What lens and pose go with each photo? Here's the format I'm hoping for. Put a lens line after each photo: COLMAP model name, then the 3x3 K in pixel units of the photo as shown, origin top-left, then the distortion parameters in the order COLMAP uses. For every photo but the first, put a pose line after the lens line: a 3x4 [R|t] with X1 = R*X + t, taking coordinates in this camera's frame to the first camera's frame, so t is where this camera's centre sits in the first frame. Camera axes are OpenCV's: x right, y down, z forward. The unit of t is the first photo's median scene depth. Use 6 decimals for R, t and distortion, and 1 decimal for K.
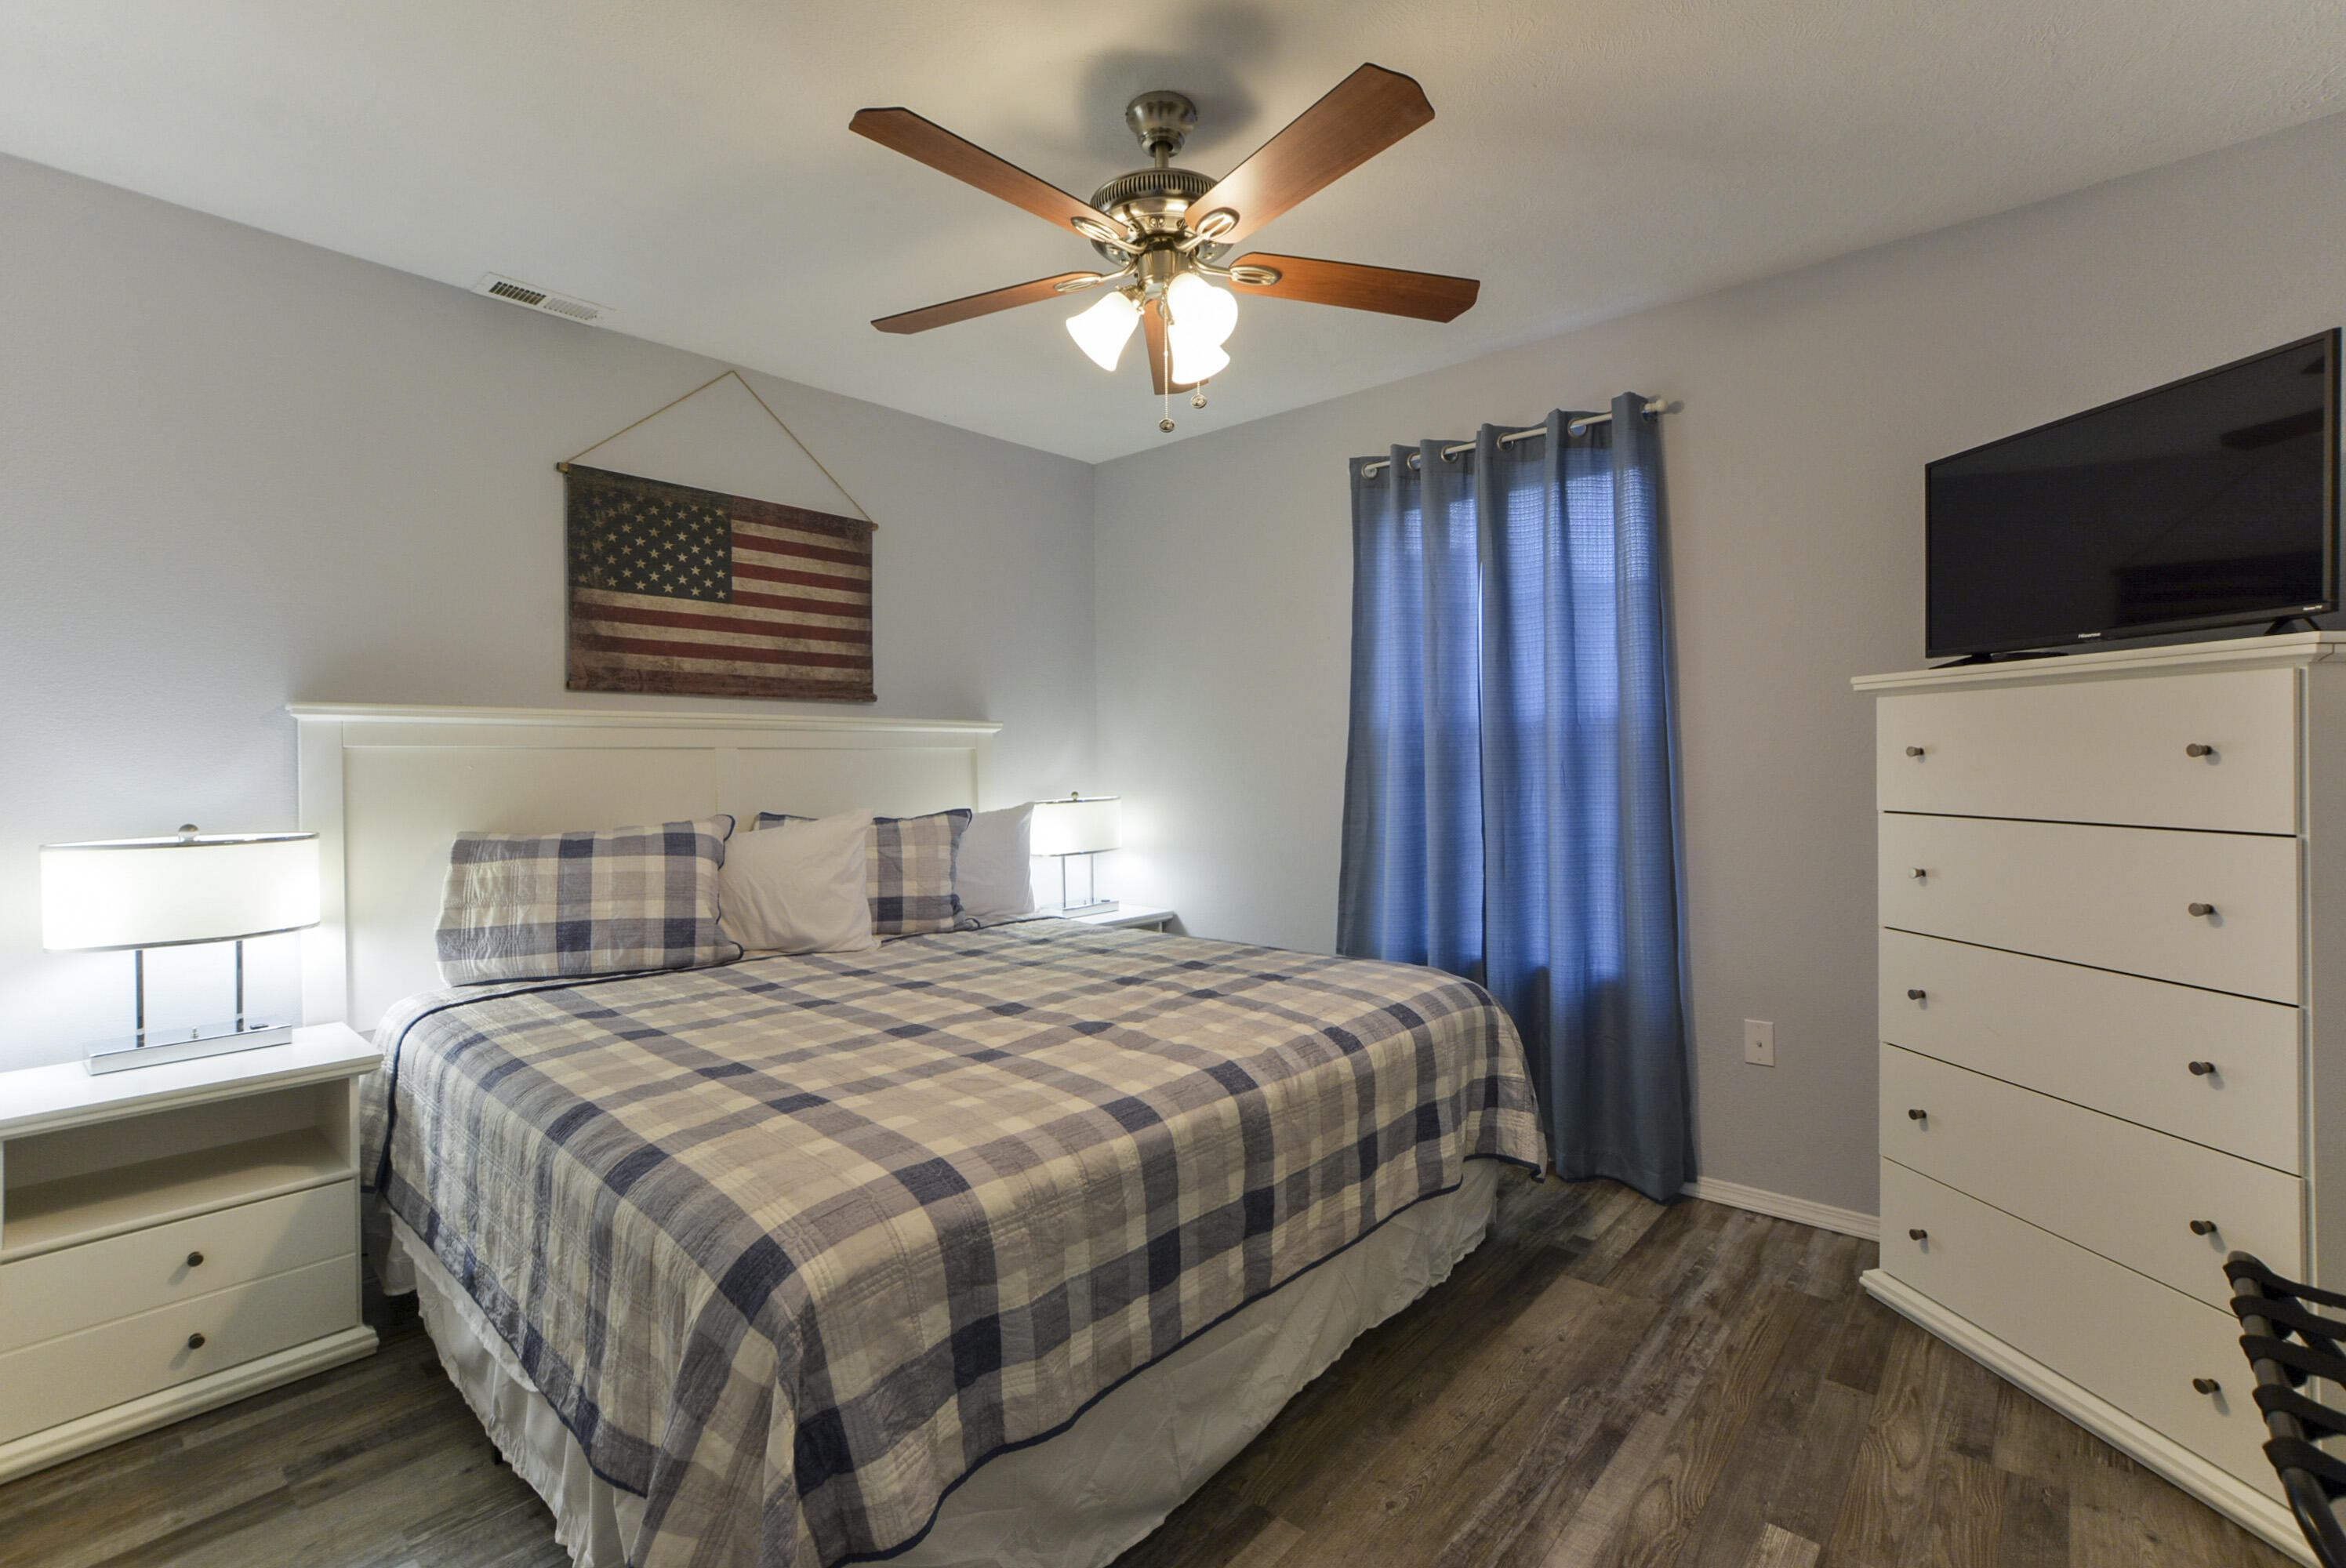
lens RADIAL K [[1046.8, 0, 1180.5], [0, 1046.8, 774.0], [0, 0, 1]] dist [0.002697, 0.000024]
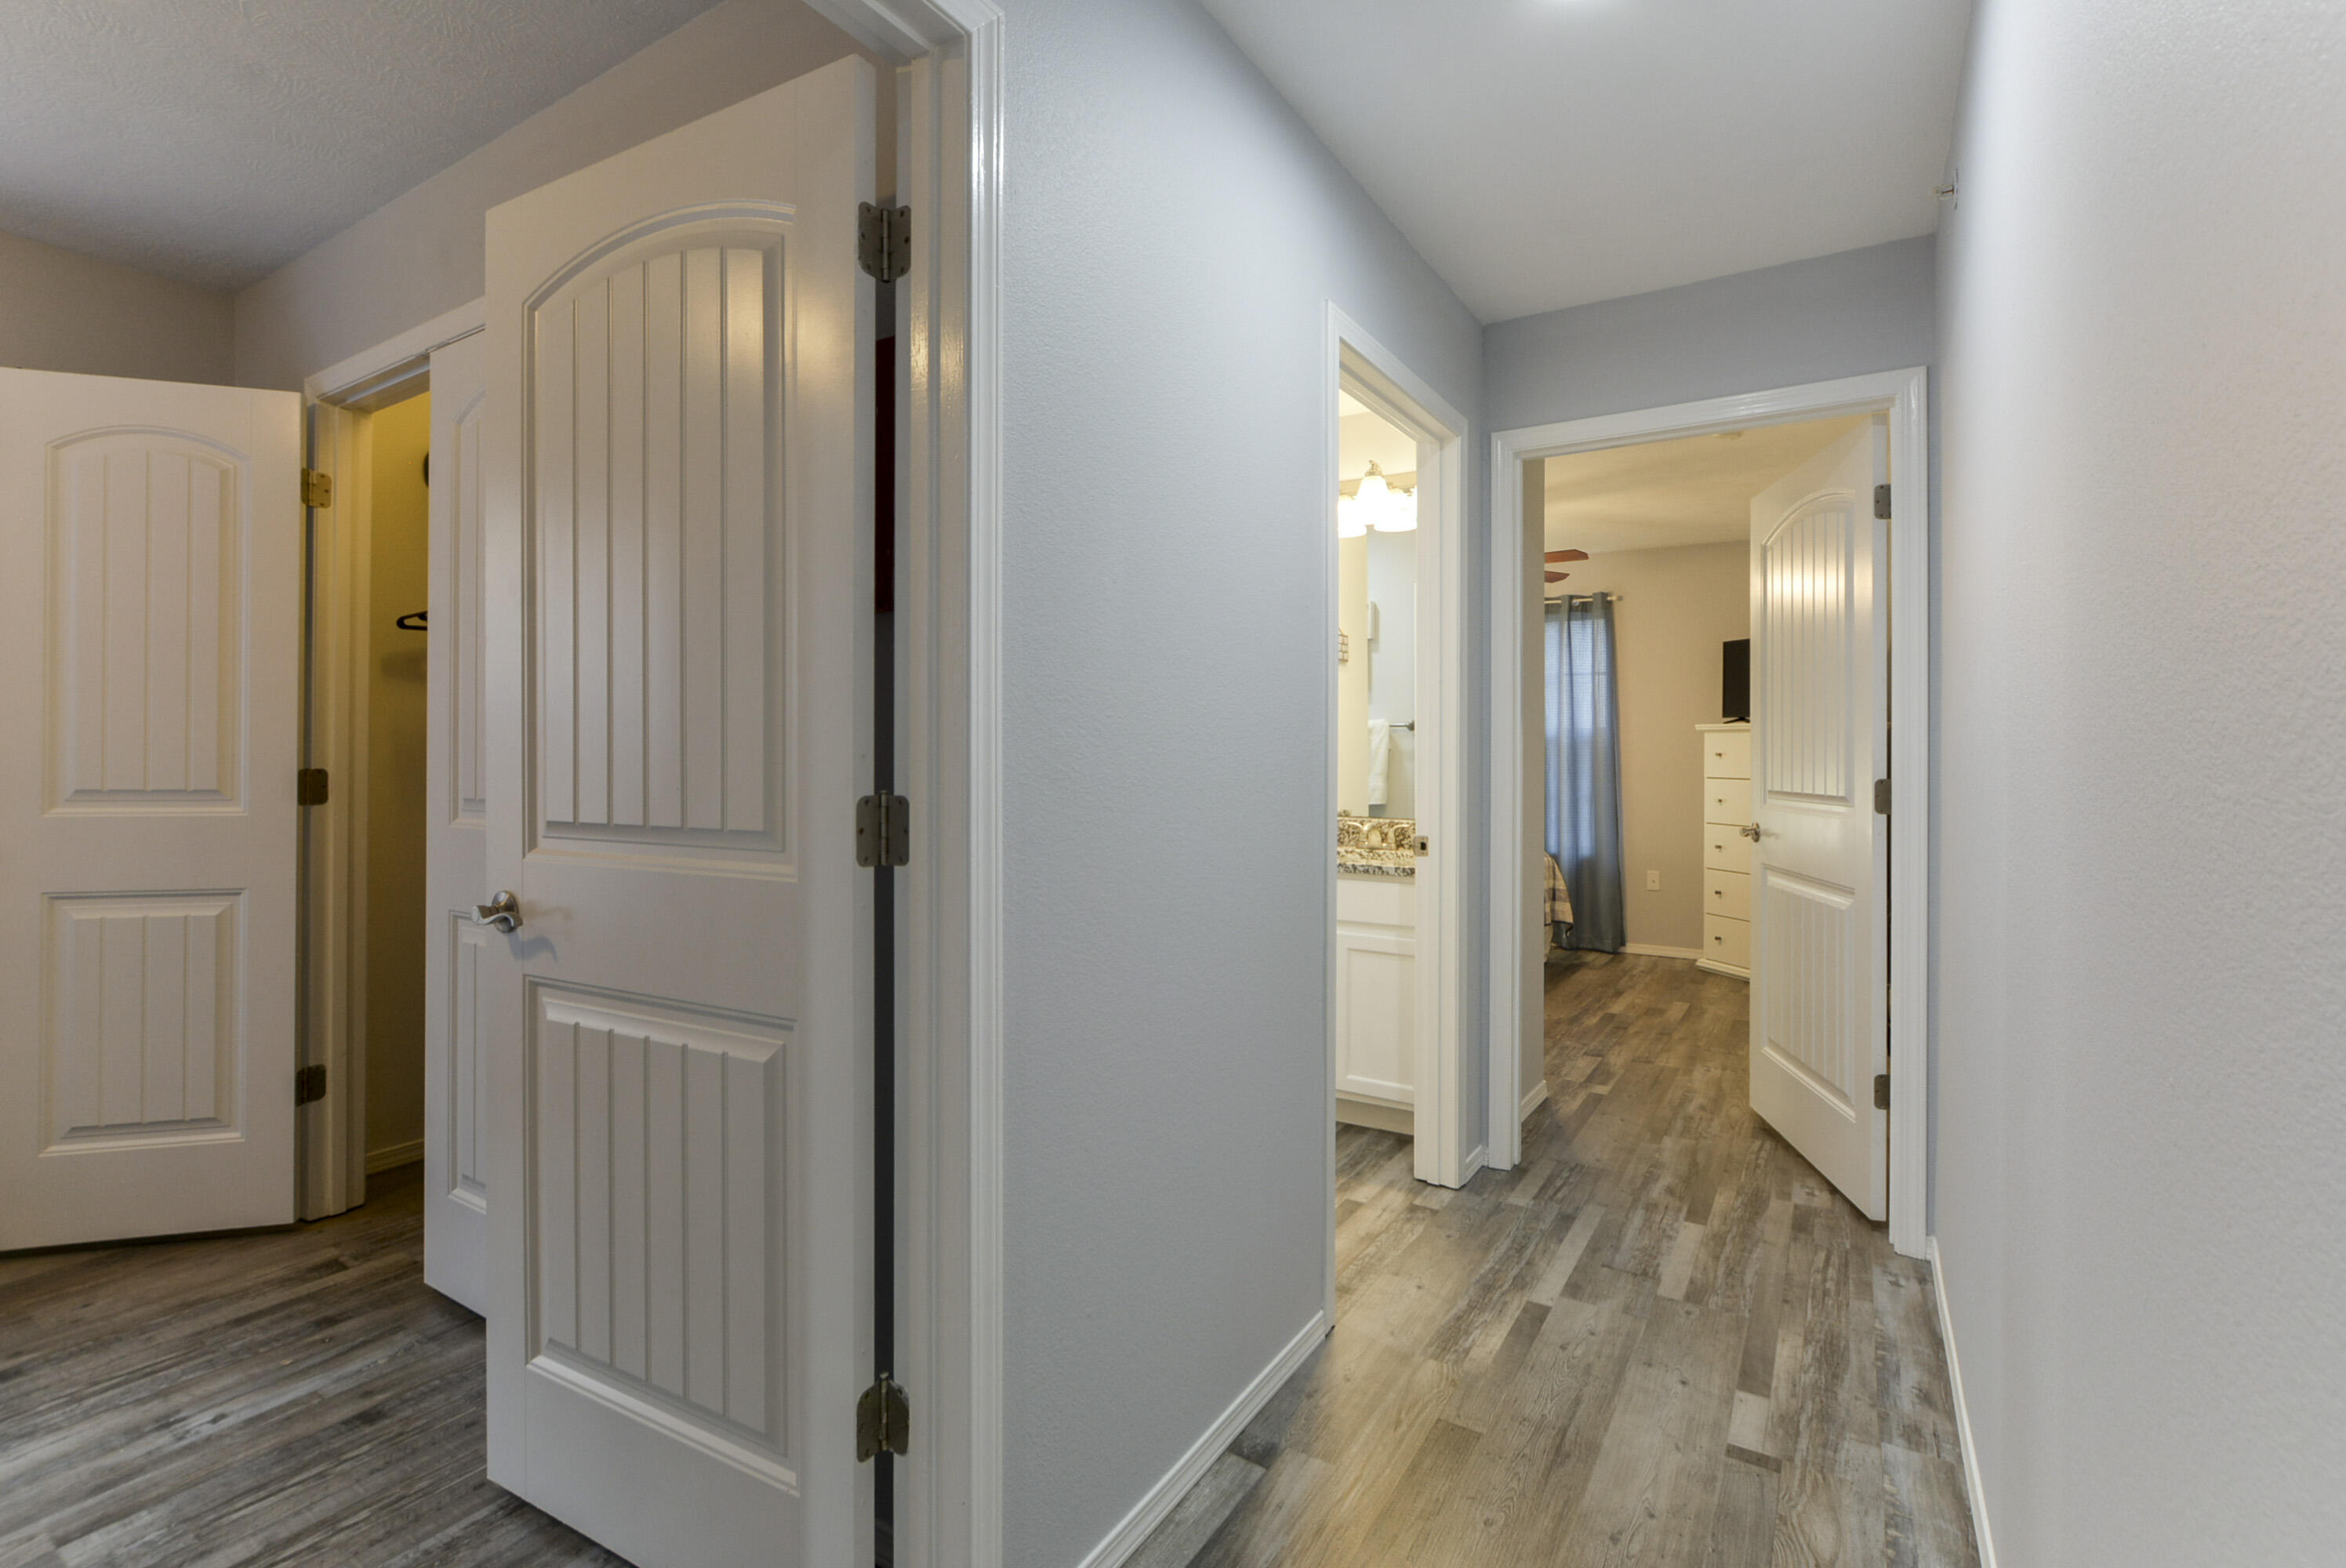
lens RADIAL K [[1128.2, 0, 1168.6], [0, 1128.2, 762.8], [0, 0, 1]] dist [0.039093, 0.000398]
pose [[0.986279, 0.010009, 0.164786, -0.872782], [-0.010385, 0.999945, 0.001416, 0.007158], [-0.164762, -0.003108, 0.986328, -1.228907]]
